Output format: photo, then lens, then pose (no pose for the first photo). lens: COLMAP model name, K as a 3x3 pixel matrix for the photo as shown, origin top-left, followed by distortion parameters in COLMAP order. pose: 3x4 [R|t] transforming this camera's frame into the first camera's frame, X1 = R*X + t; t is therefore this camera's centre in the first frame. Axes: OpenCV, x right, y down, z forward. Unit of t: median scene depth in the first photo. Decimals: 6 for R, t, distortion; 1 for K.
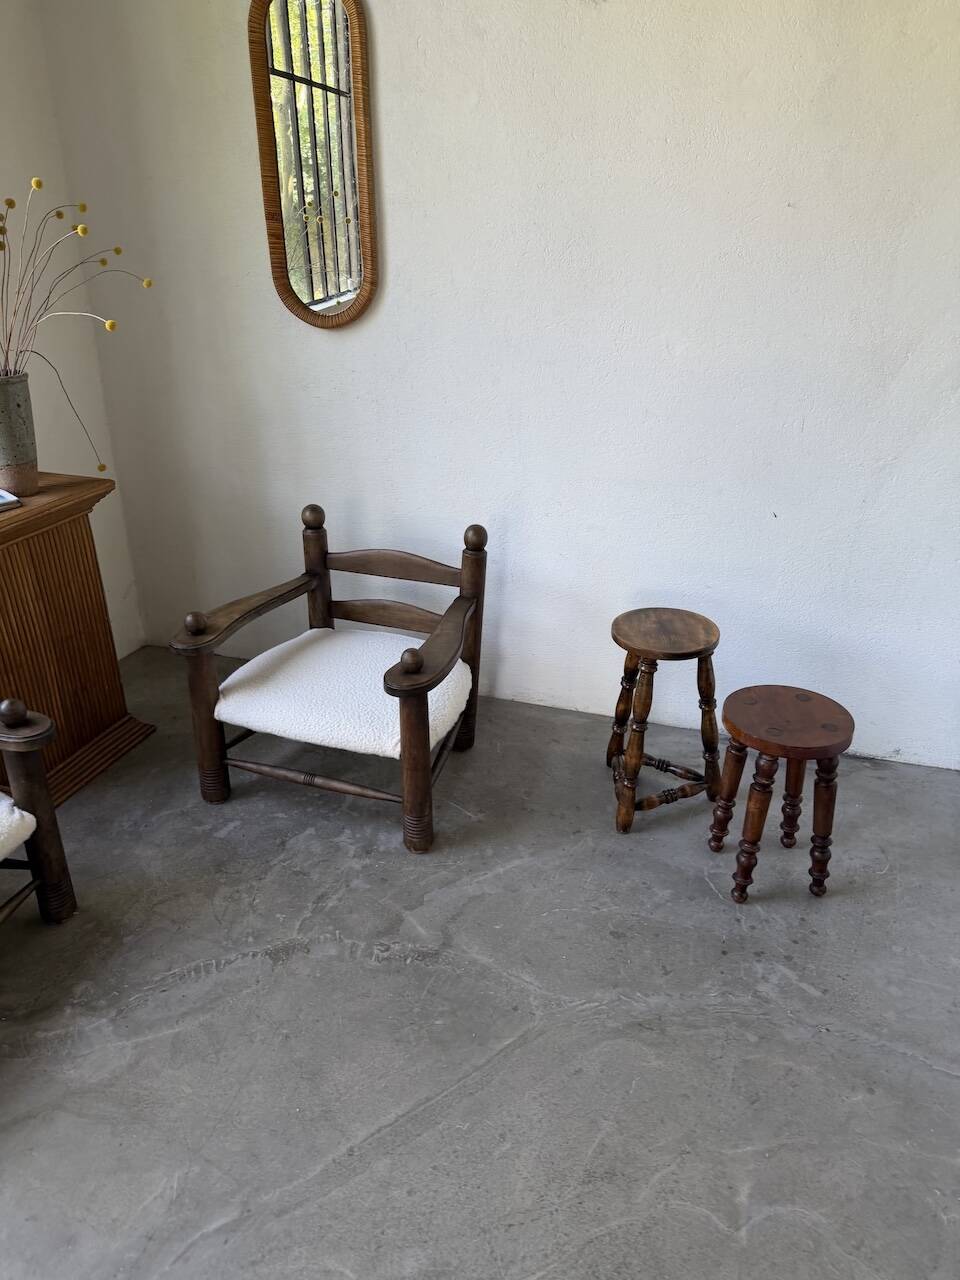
lens RADIAL K [[908.8, 0, 487.8], [0, 908.8, 617.9], [0, 0, 1]] dist [0.034330, -0.046358]
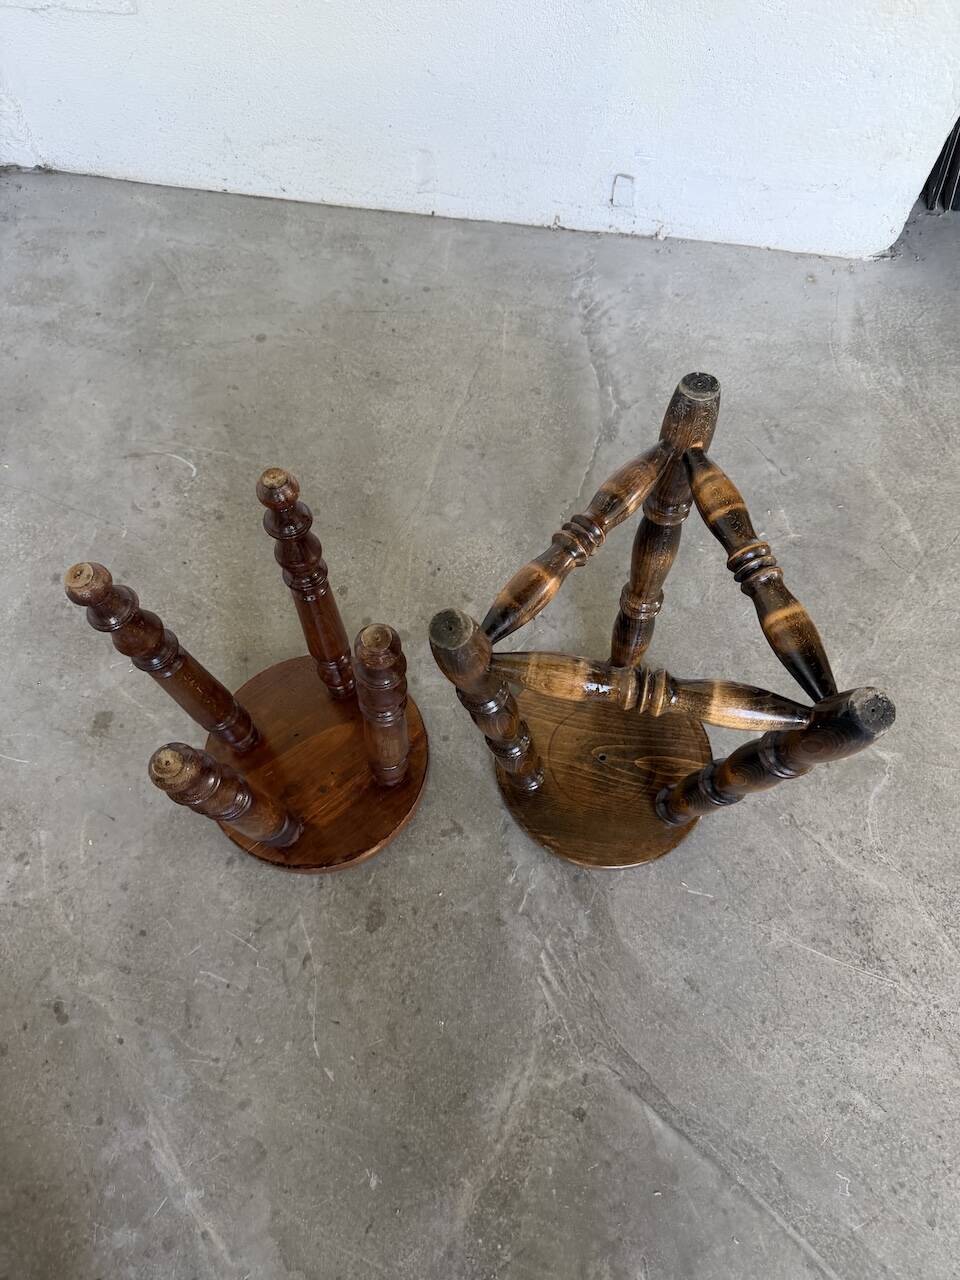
lens RADIAL K [[914.6, 0, 472.9], [0, 914.6, 640.9], [0, 0, 1]] dist [-0.001435, -0.008337]
pose [[-0.128572, -0.899746, 0.417044, 0.062909], [0.411262, 0.334293, 0.848005, -0.139004], [-0.902404, 0.280544, 0.327051, 0.781659]]
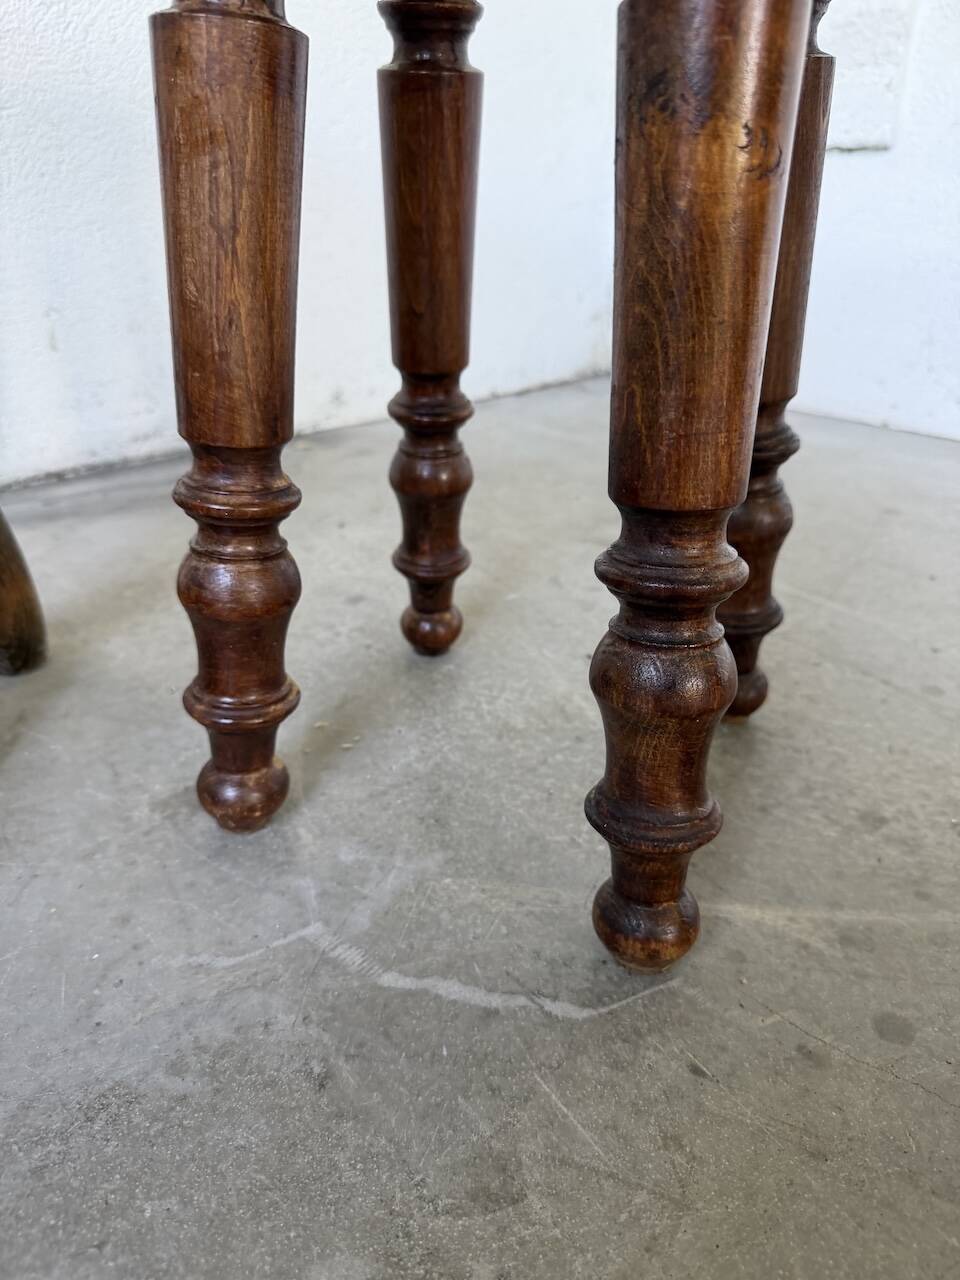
lens RADIAL K [[934.2, 0, 481.2], [0, 934.2, 640.1], [0, 0, 1]] dist [0.000516, -0.030070]
pose [[0.483845, -0.379730, 0.788479, 0.170429], [0.342323, 0.911295, 0.228813, 0.237504], [-0.805425, 0.159205, 0.570916, 1.033173]]
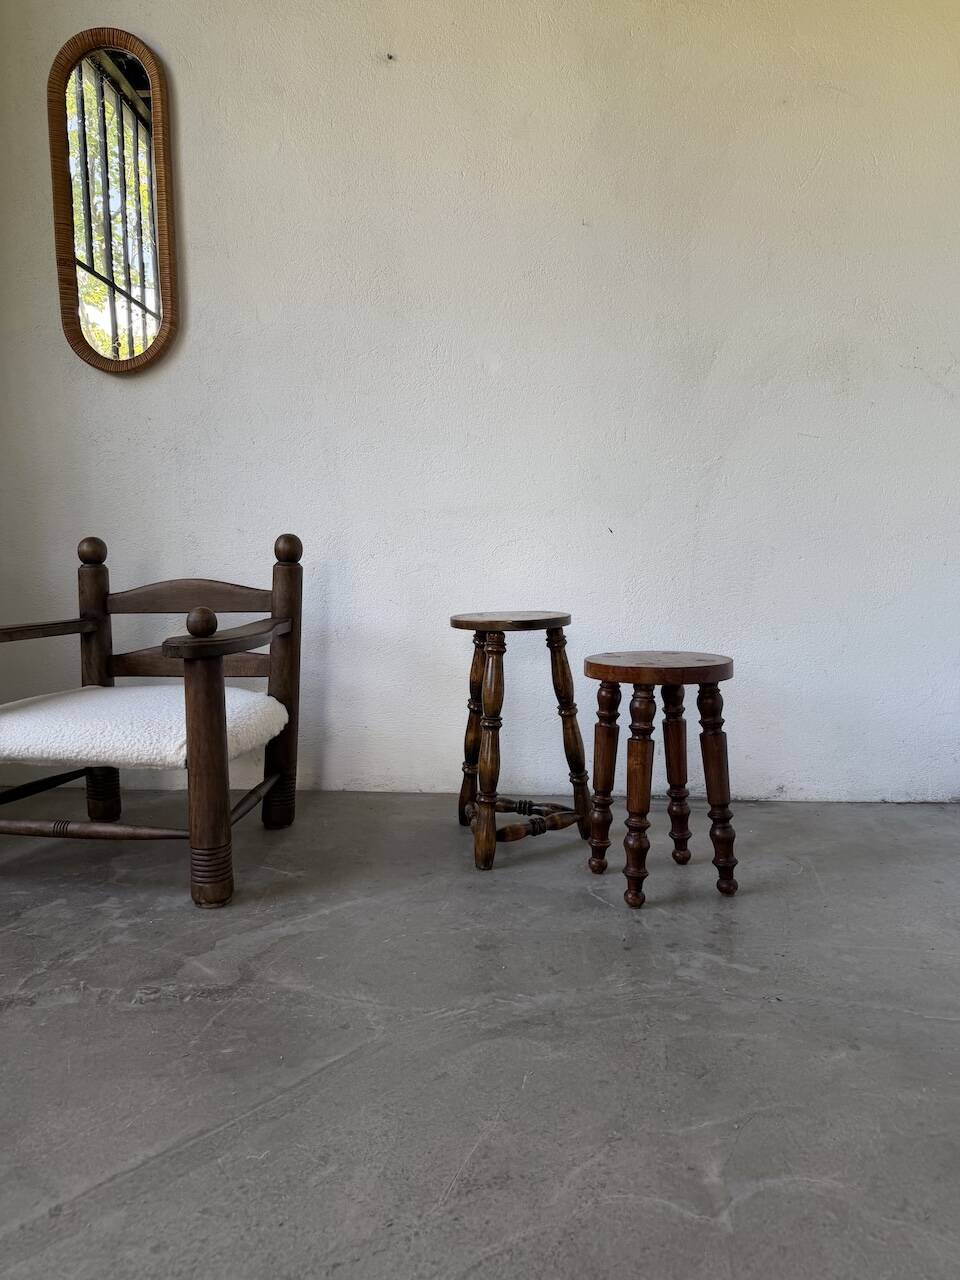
lens RADIAL K [[898.9, 0, 479.3], [0, 898.9, 644.8], [0, 0, 1]] dist [0.049657, -0.075118]
pose [[0.984682, -0.031895, 0.171415, 0.021489], [0.085195, 0.945786, -0.313418, 0.368039], [-0.152126, 0.323221, 0.934016, 0.257098]]
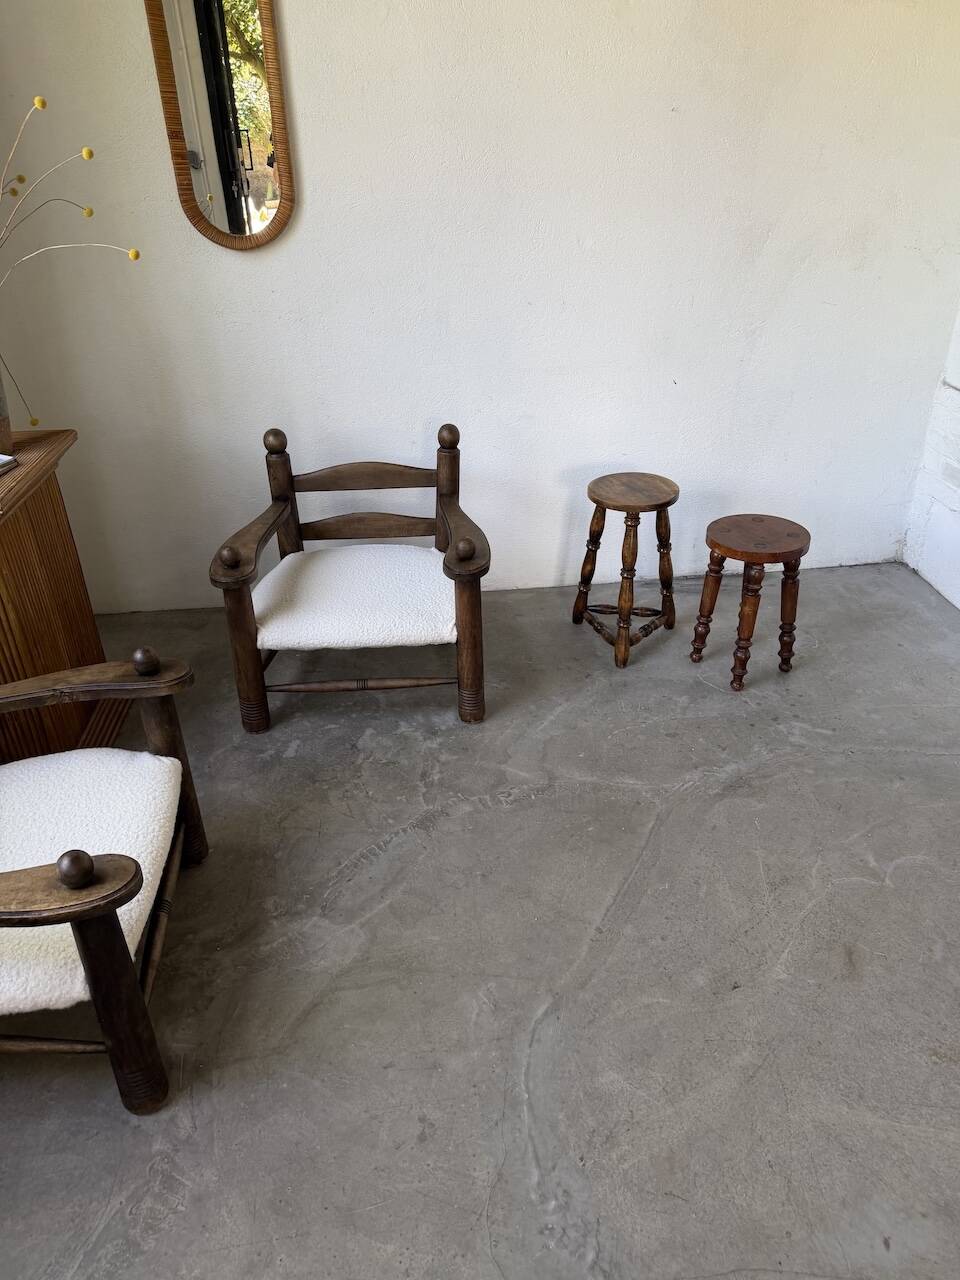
lens RADIAL K [[886.3, 0, 482.9], [0, 886.3, 646.0], [0, 0, 1]] dist [0.175269, -0.357953]
pose [[0.917723, -0.217020, 0.332696, -0.498457], [0.181292, 0.974076, 0.135314, 0.022755], [-0.353437, -0.063866, 0.933276, -0.028809]]
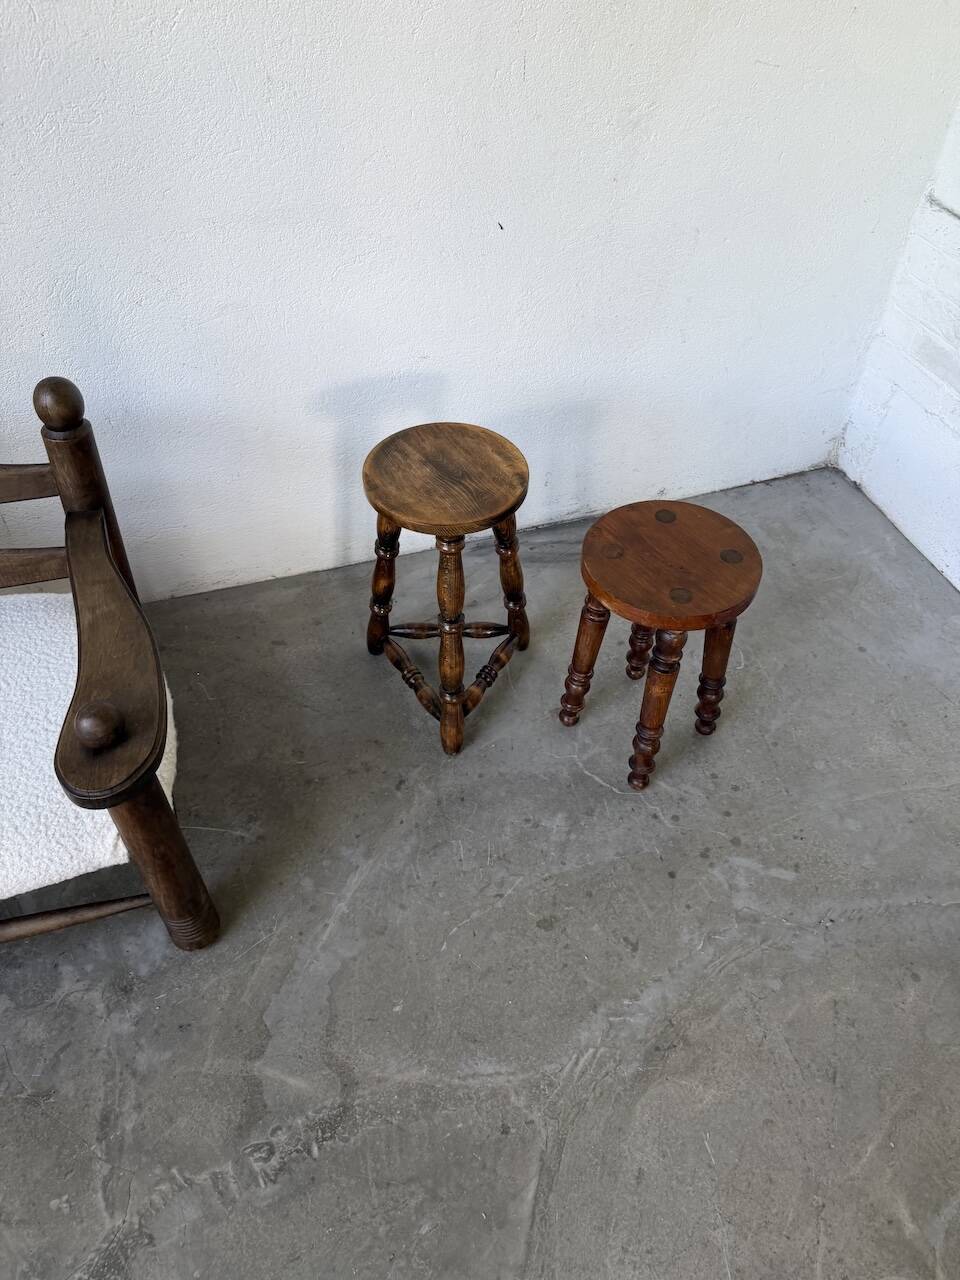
lens RADIAL K [[896.5, 0, 478.3], [0, 896.5, 634.5], [0, 0, 1]] dist [0.121294, -0.211614]
pose [[0.818850, -0.409640, 0.402094, -0.104880], [0.226562, 0.874282, 0.429303, -0.185454], [-0.527403, -0.260436, 0.808714, 0.542009]]
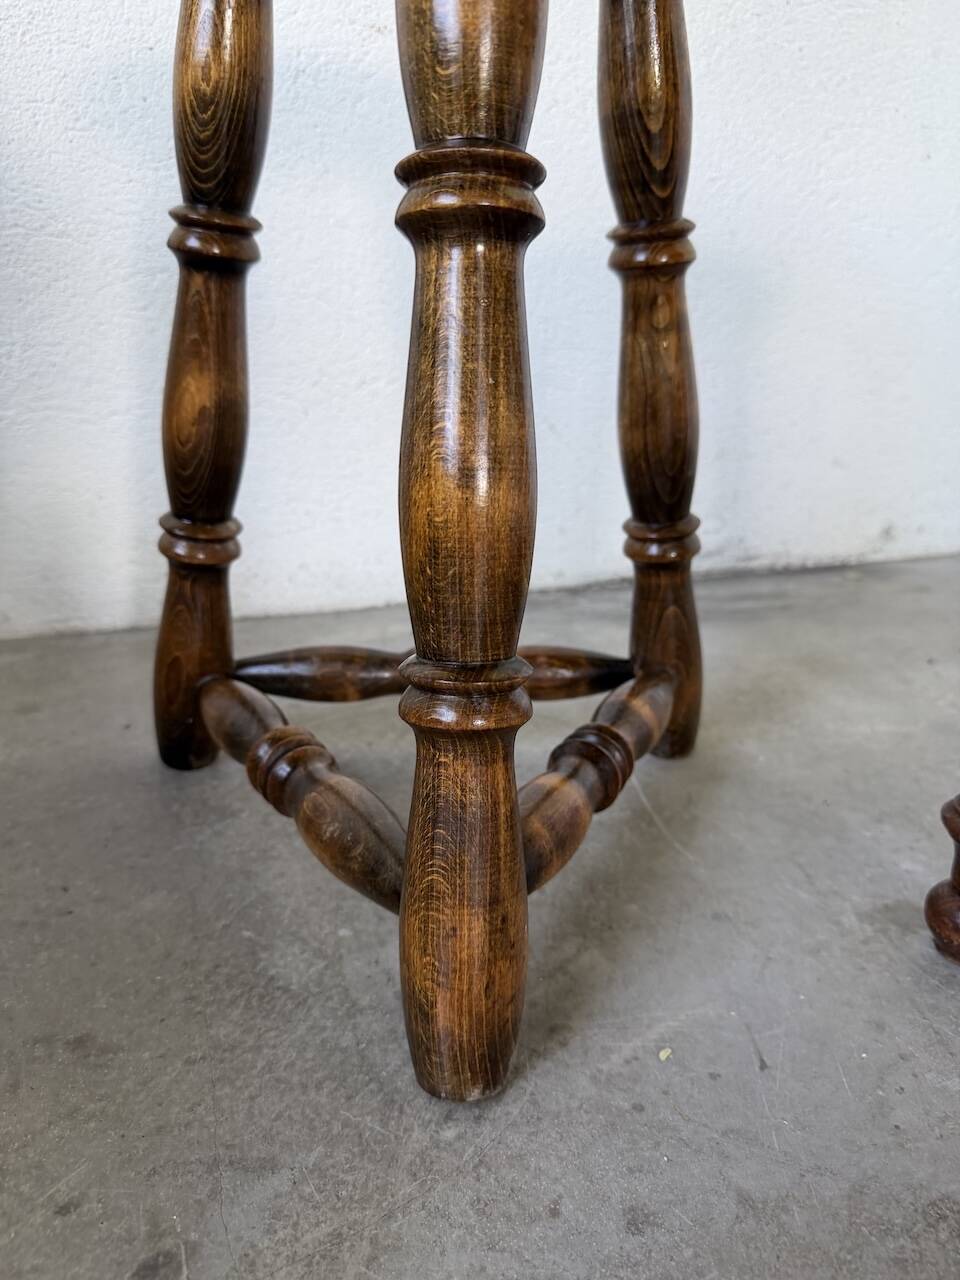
lens RADIAL K [[935.7, 0, 474.9], [0, 935.7, 636.6], [0, 0, 1]] dist [-0.003749, -0.021743]
pose [[0.800507, -0.186474, 0.569575, 0.101163], [0.232569, 0.972543, -0.008461, 0.211695], [-0.552358, 0.139238, 0.821896, 1.086449]]
